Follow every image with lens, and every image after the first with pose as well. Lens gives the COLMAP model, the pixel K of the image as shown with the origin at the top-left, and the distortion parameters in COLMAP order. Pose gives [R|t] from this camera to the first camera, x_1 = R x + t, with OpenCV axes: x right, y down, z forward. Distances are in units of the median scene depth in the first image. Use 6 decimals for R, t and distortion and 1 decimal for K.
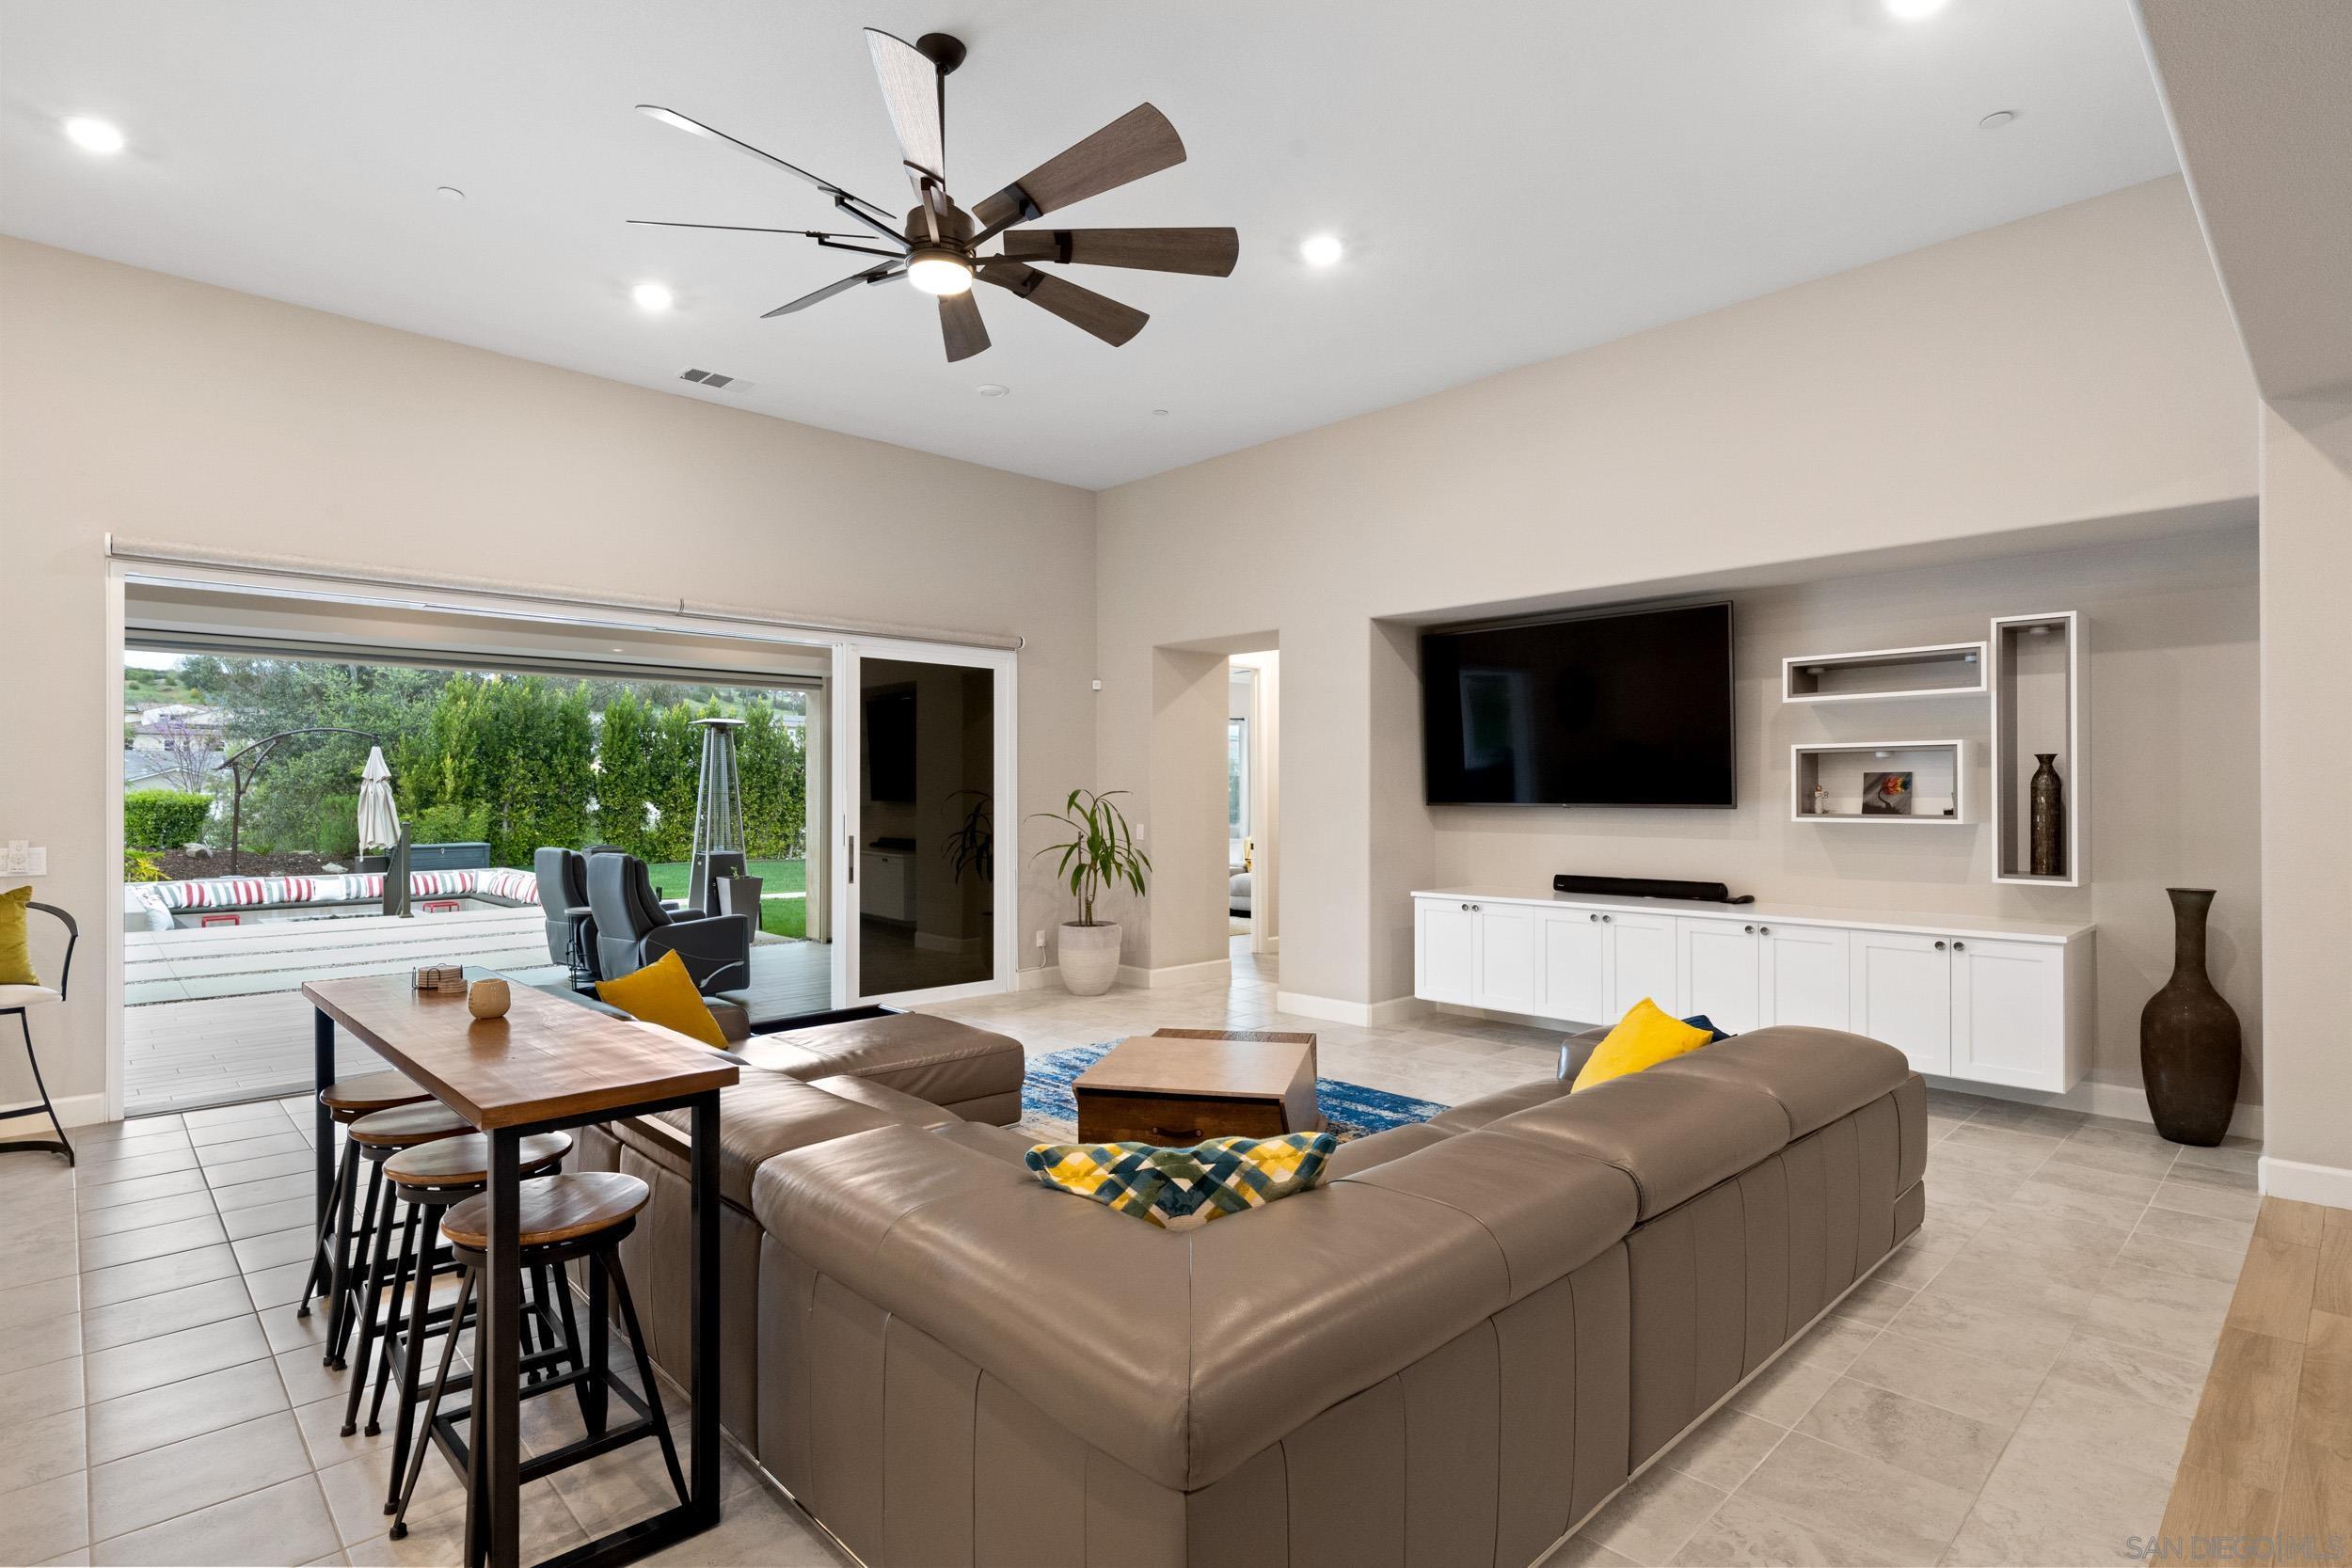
lens RADIAL K [[1168.9, 0, 1176.0], [0, 1168.9, 784.0], [0, 0, 1]] dist [-0.014332, -0.000227]
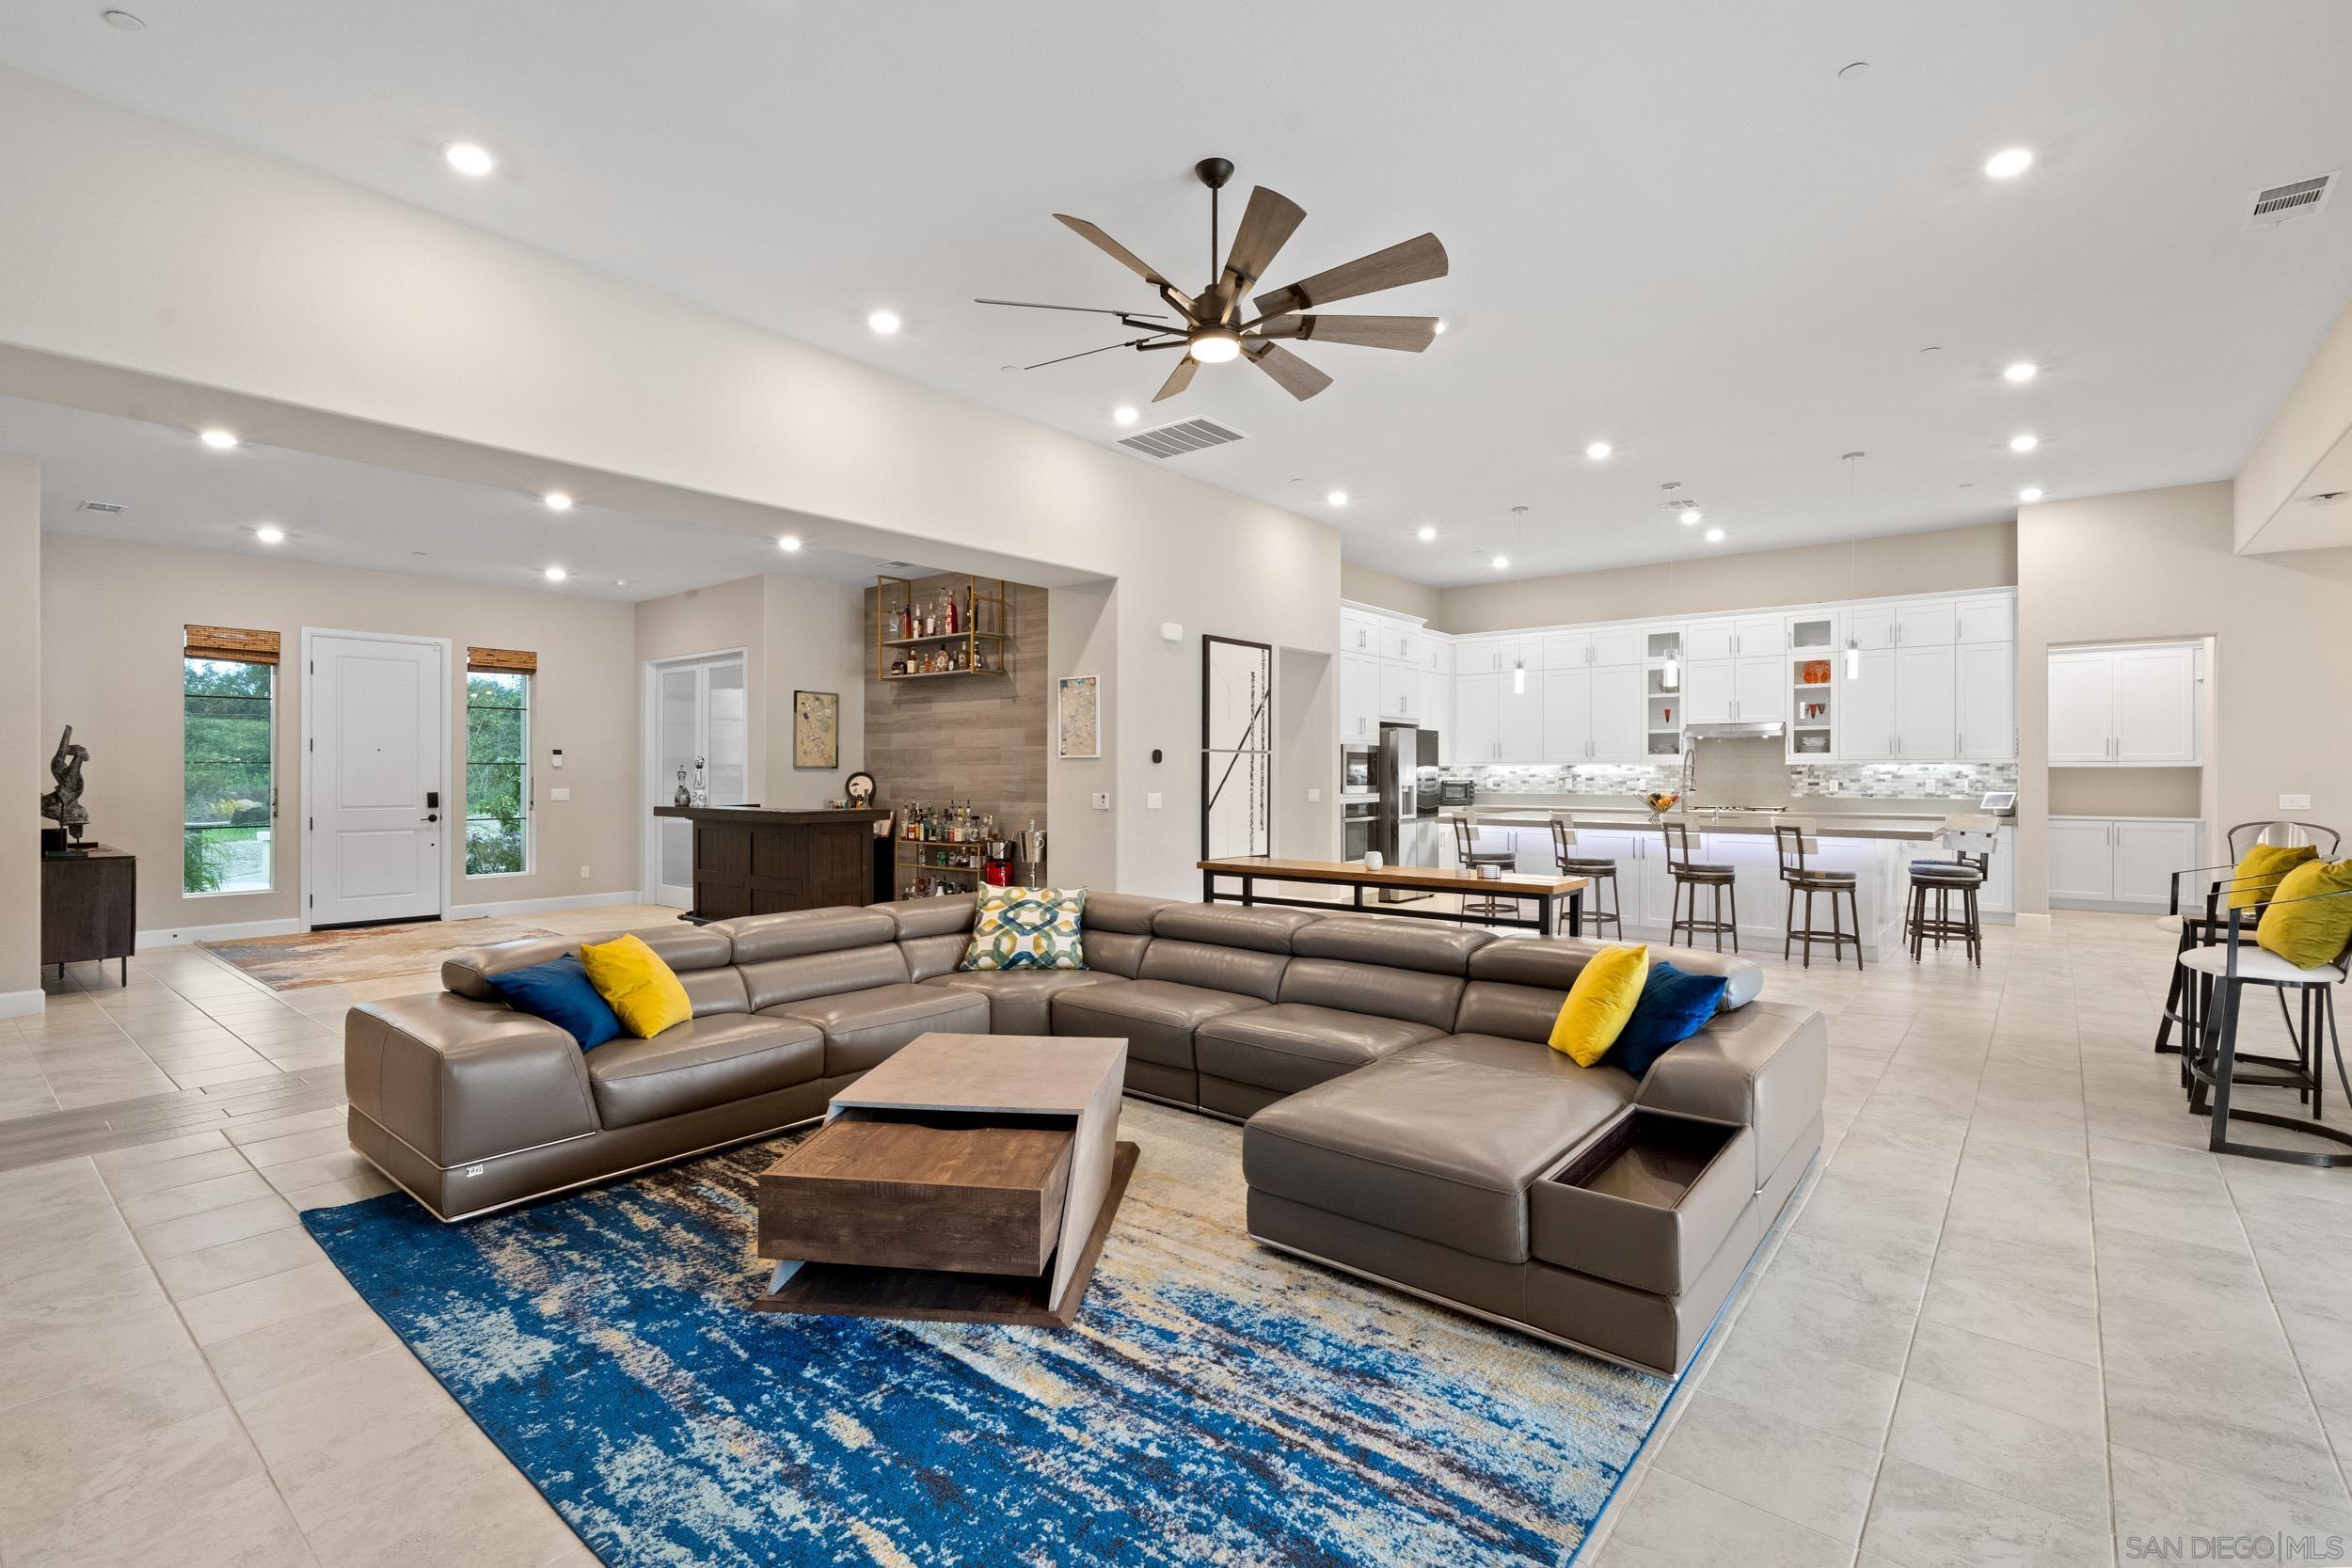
lens RADIAL K [[1026.4, 0, 1157.3], [0, 1026.4, 771.6], [0, 0, 1]] dist [-0.035337, 0.006354]
pose [[-0.995431, 0.000558, -0.095485, -0.015647], [0.001637, 0.999936, -0.011222, 0.019742], [0.095473, -0.011327, -0.995368, 1.050913]]
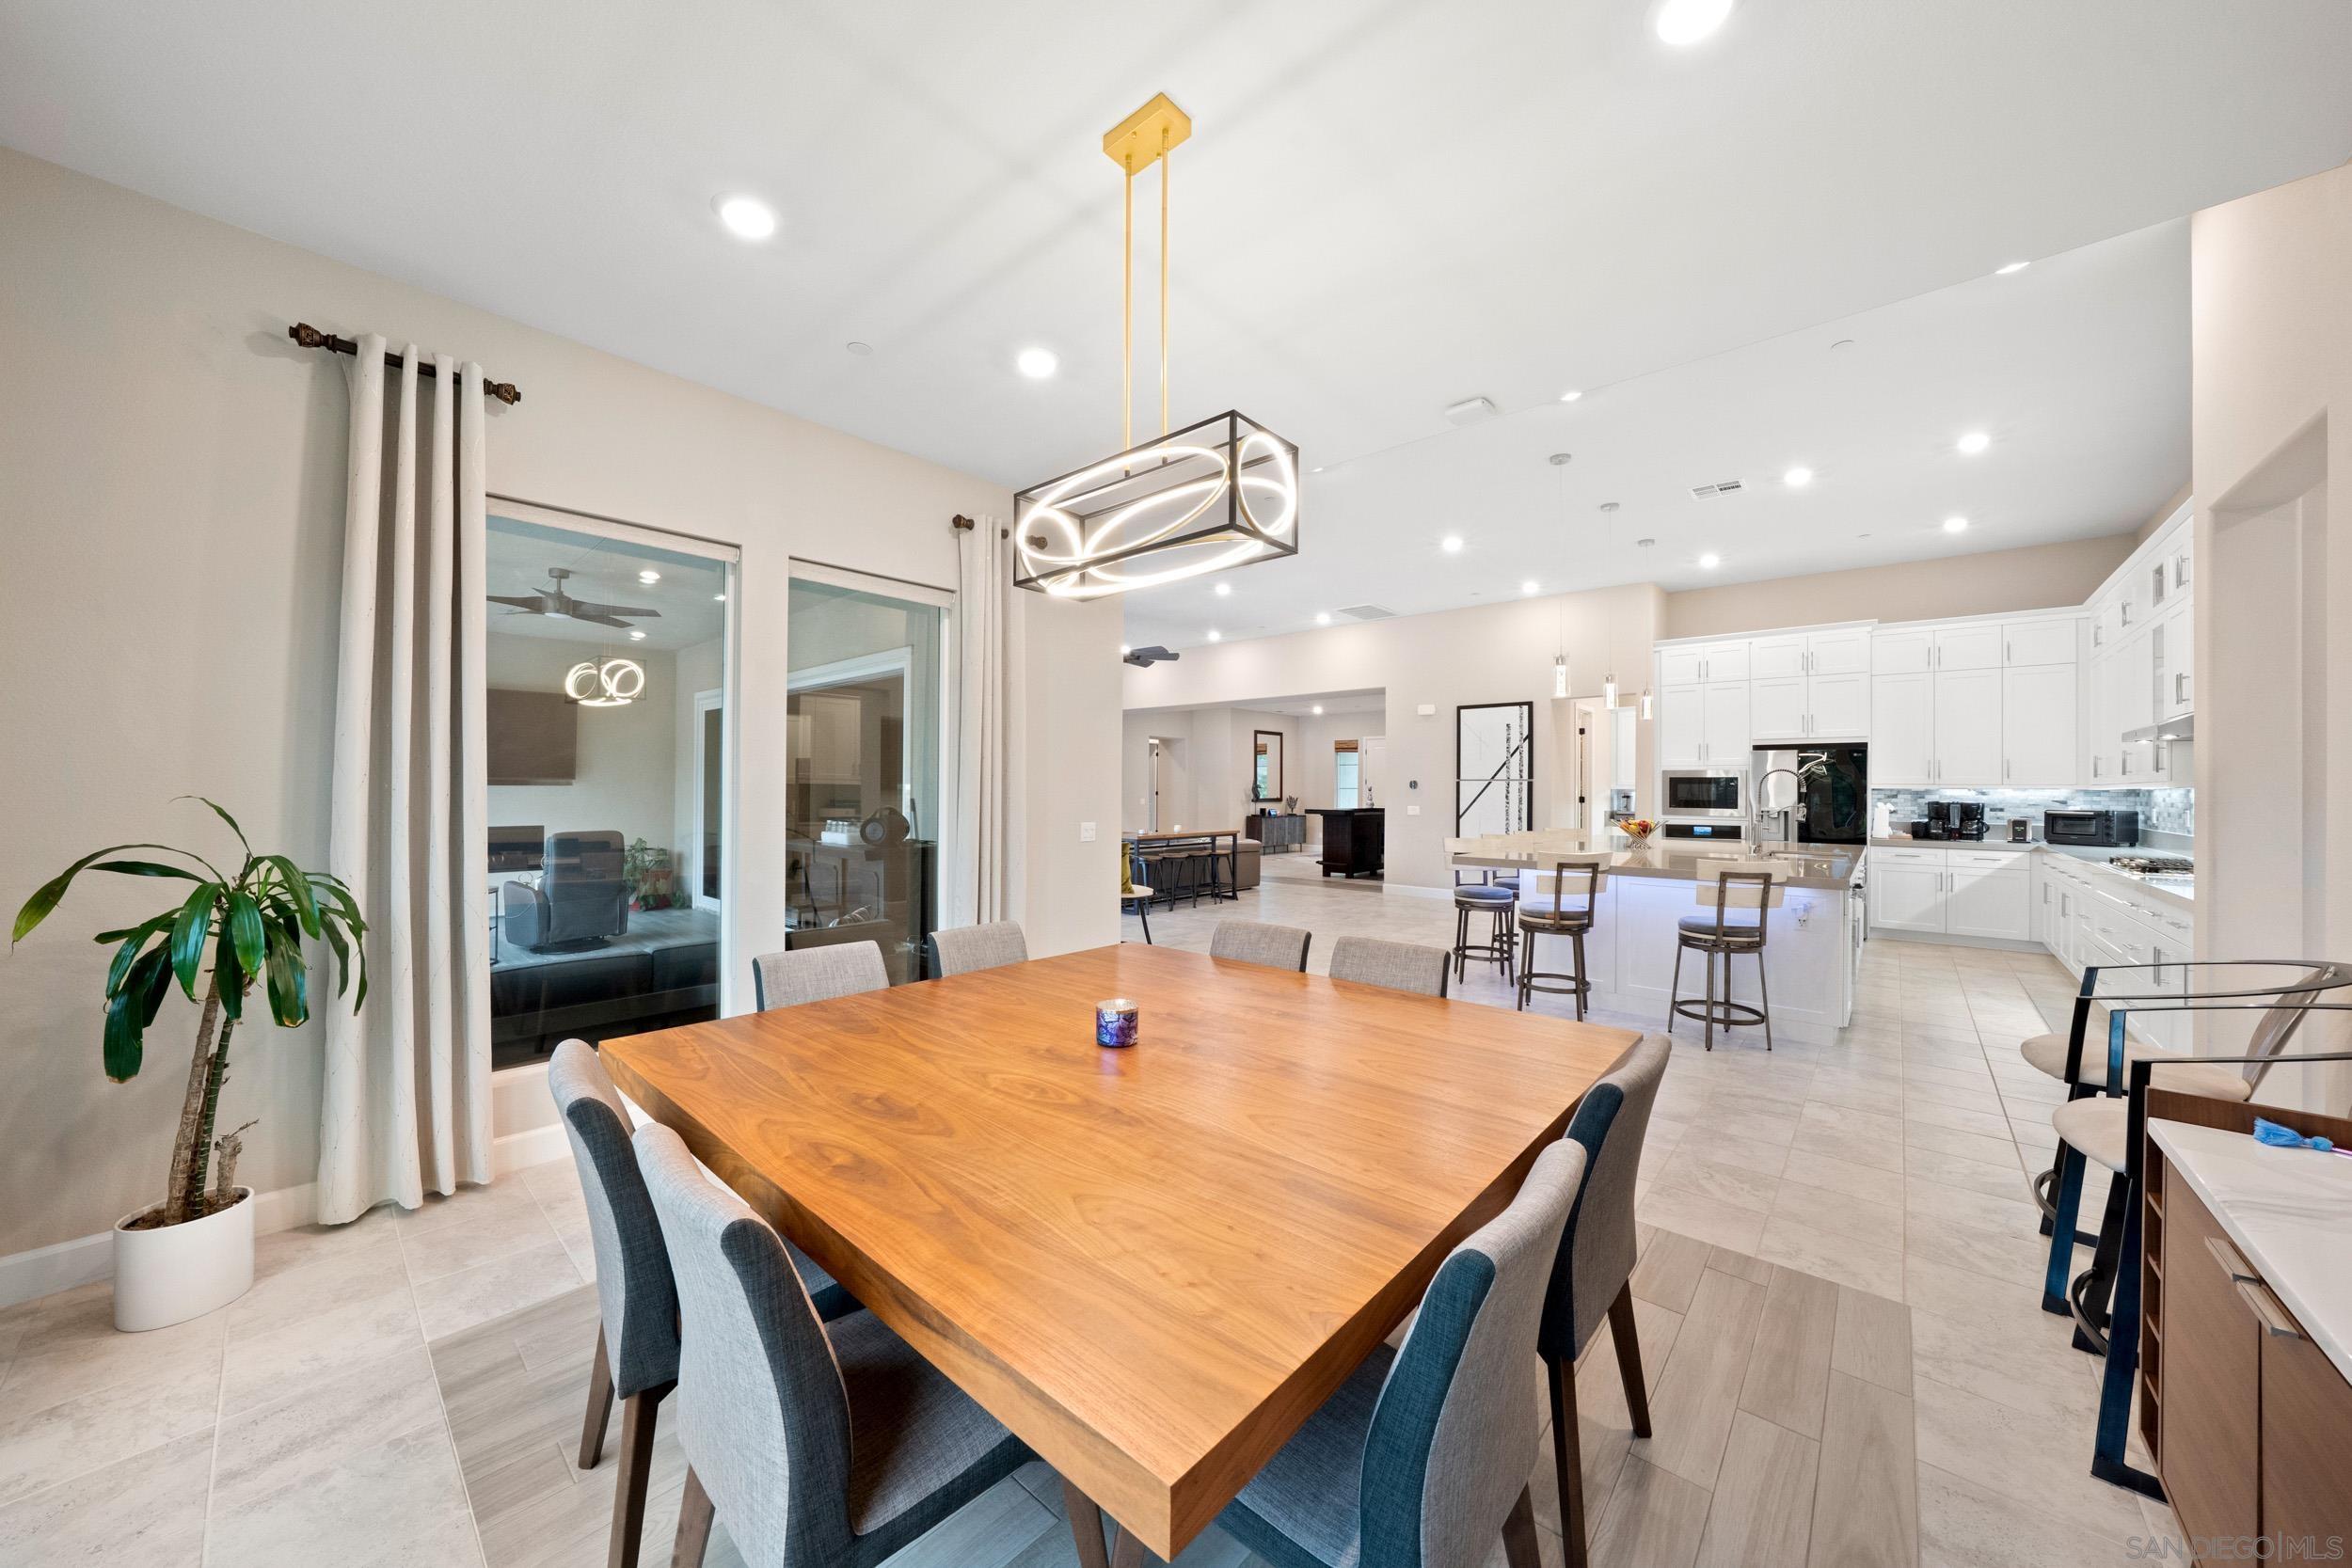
lens RADIAL K [[824.8, 0, 1181.3], [0, 824.8, 783.5], [0, 0, 1]] dist [-0.006731, 0.000074]
pose [[-0.097457, 0.007648, 0.995210, -1.621748], [-0.016317, 0.999824, -0.009282, 0.010019], [-0.995106, -0.017144, -0.097315, 0.514154]]
